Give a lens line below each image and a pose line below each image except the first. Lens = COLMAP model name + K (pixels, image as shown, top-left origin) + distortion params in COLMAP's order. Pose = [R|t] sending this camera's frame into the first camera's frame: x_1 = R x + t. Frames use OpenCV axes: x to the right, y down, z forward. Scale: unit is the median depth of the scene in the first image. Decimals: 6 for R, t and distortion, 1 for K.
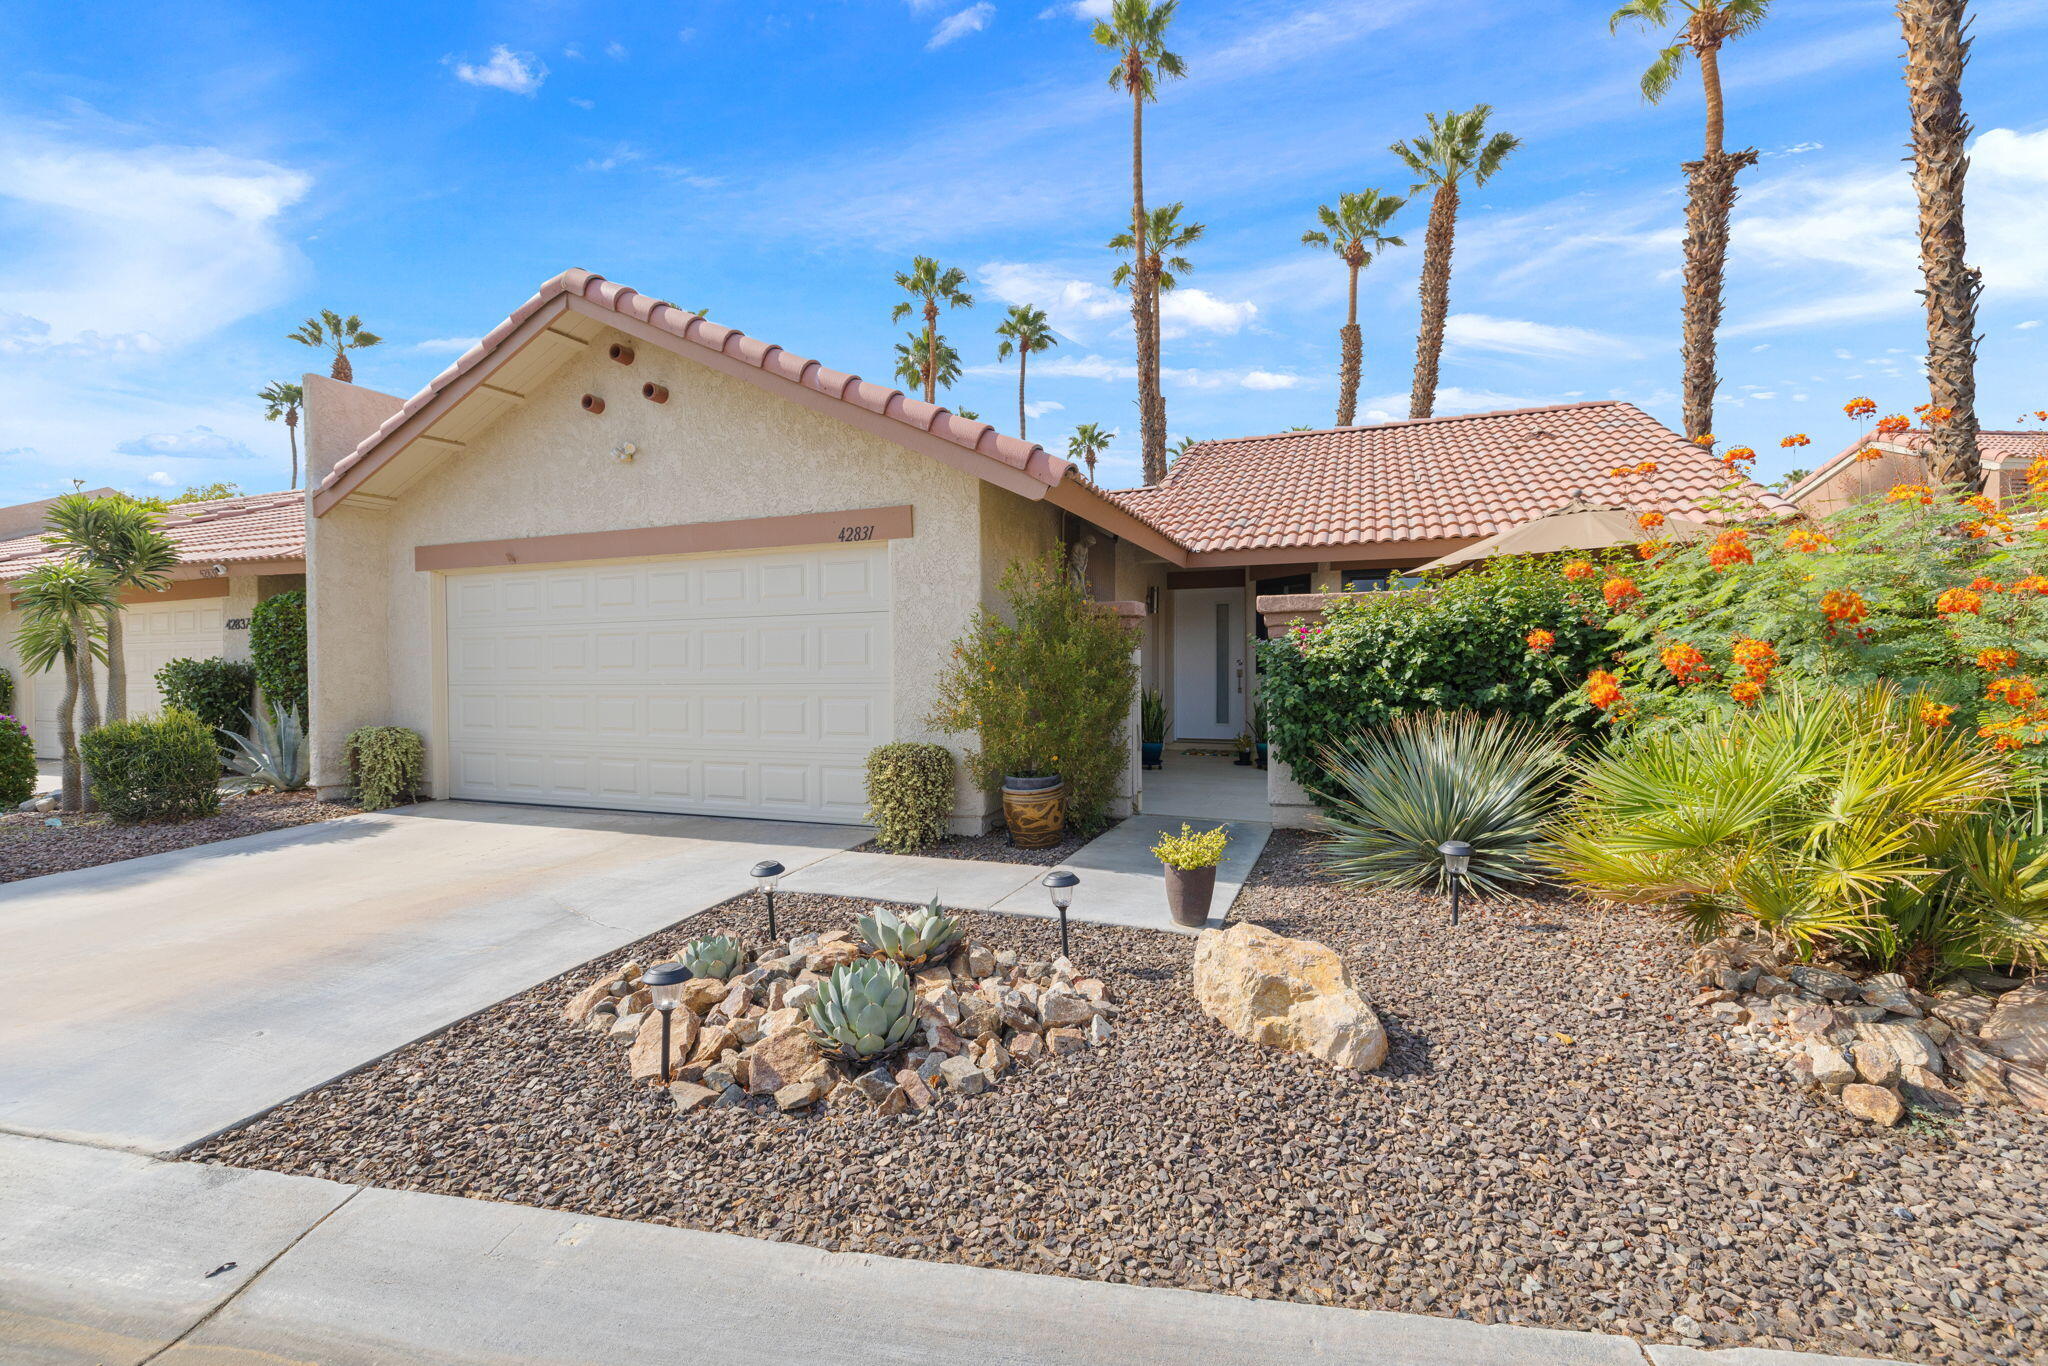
lens RADIAL K [[877.3, 0, 1024.2], [0, 877.3, 670.0], [0, 0, 1]] dist [0.000853, -0.000009]
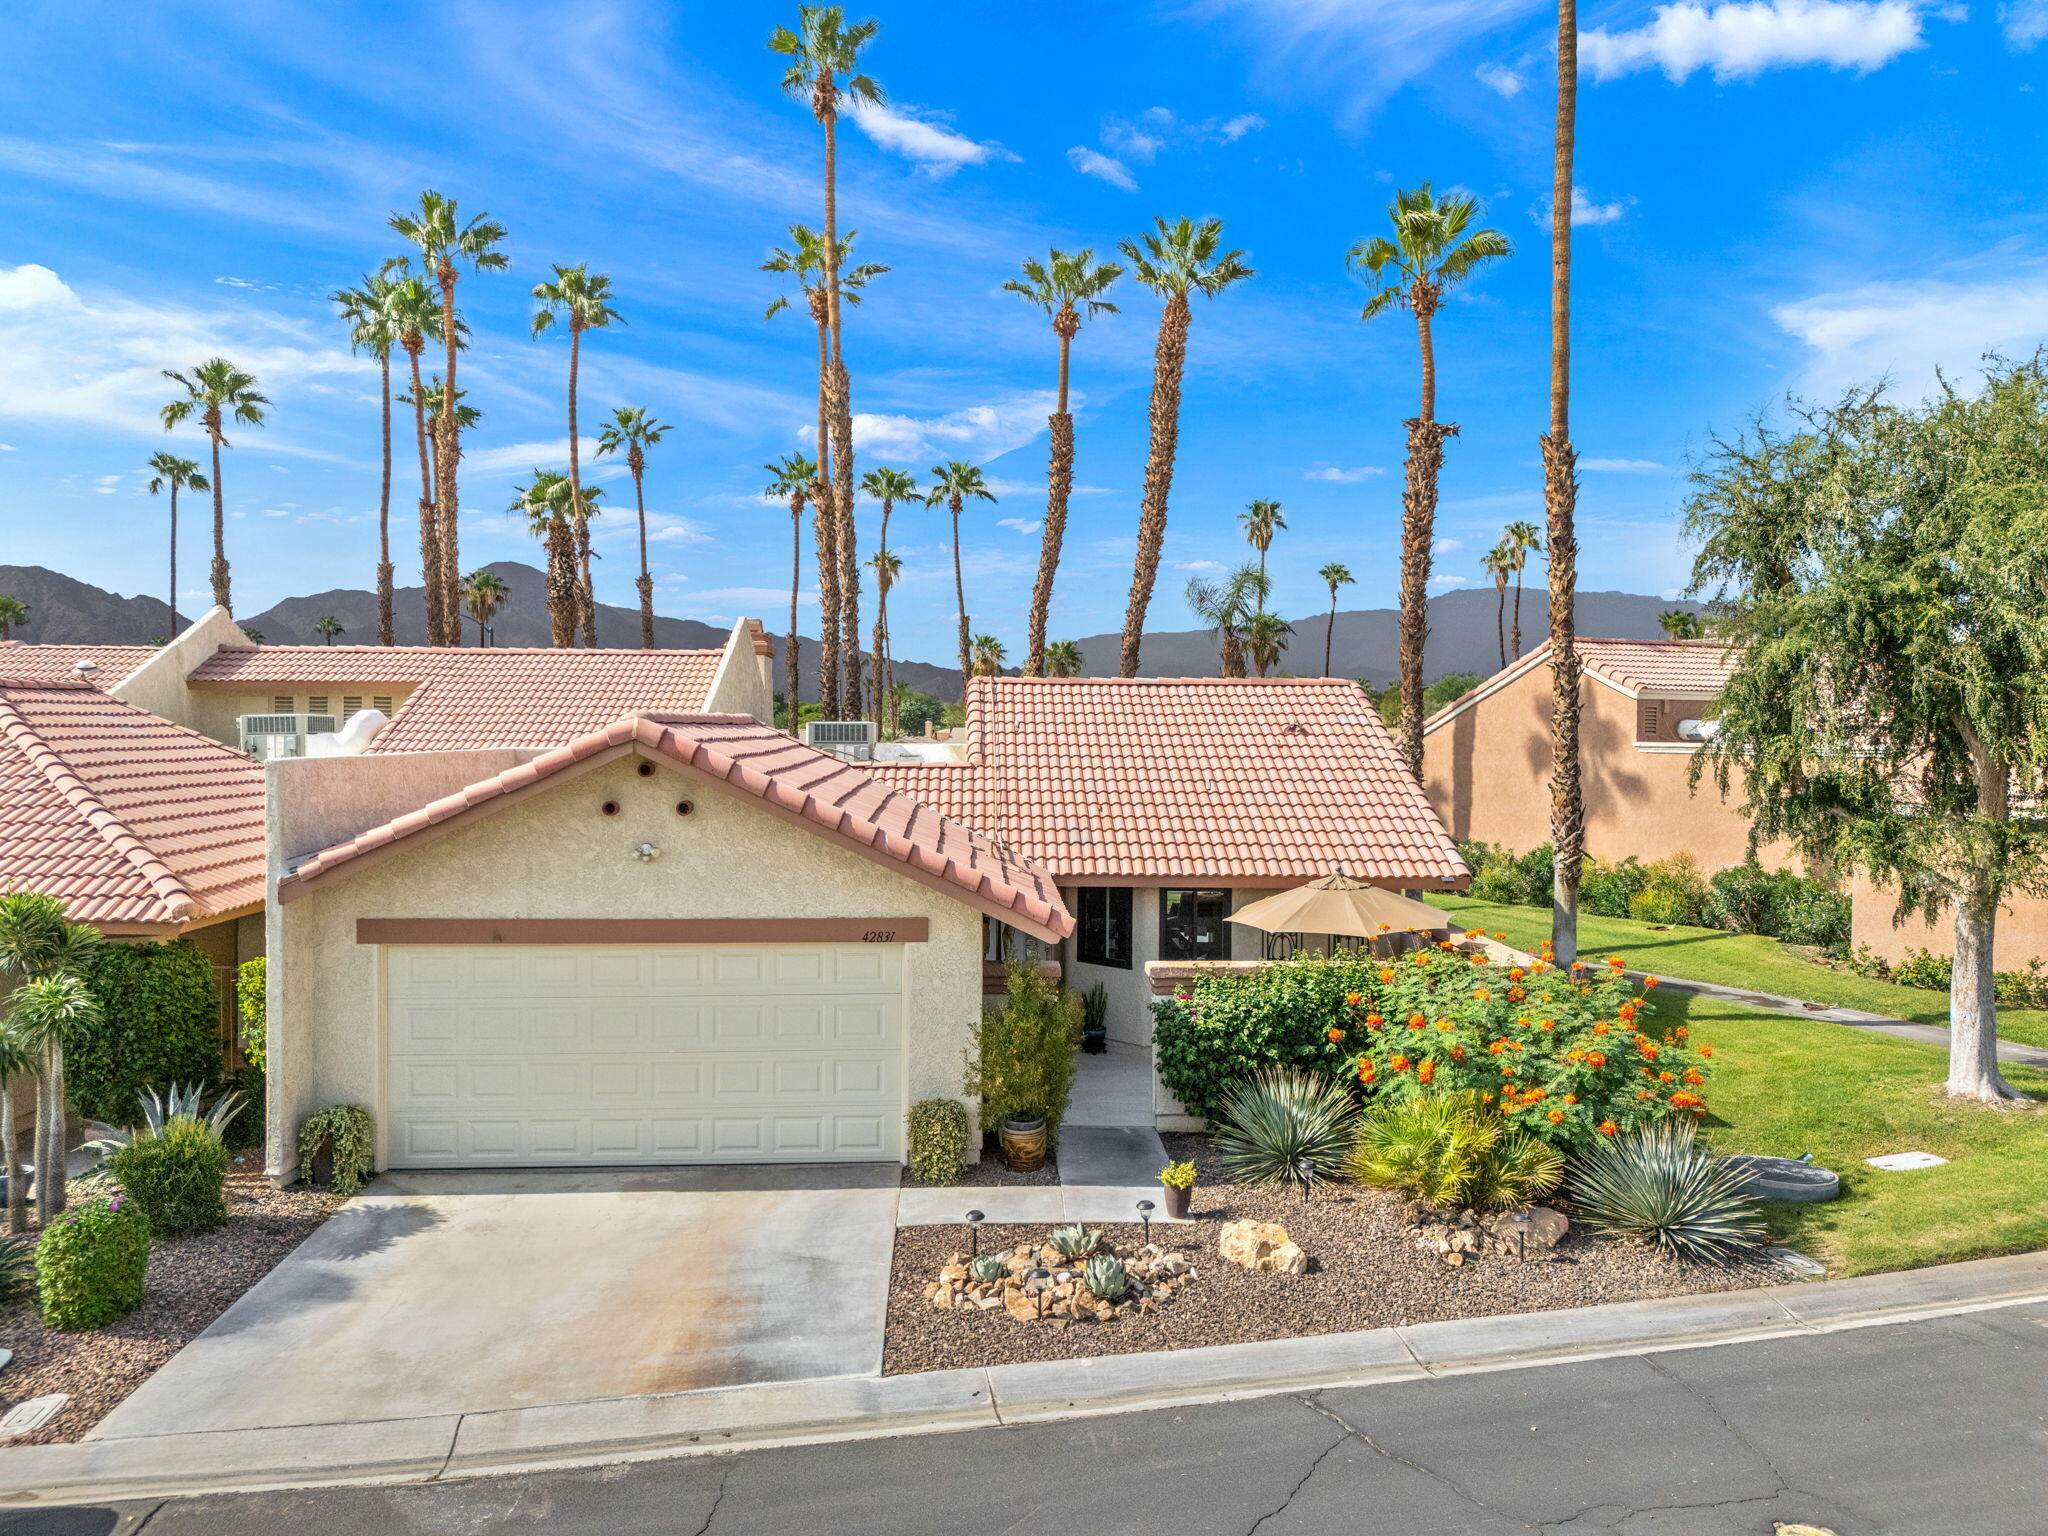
lens RADIAL K [[1566.8, 0, 1014.9], [0, 1566.8, 702.9], [0, 0, 1]] dist [0.158669, -0.404918]
pose [[0.918333, 0.007222, 0.395743, -1.087923], [-0.008418, 0.999964, 0.001285, -0.591580], [-0.395720, -0.004511, 0.918360, -1.432373]]
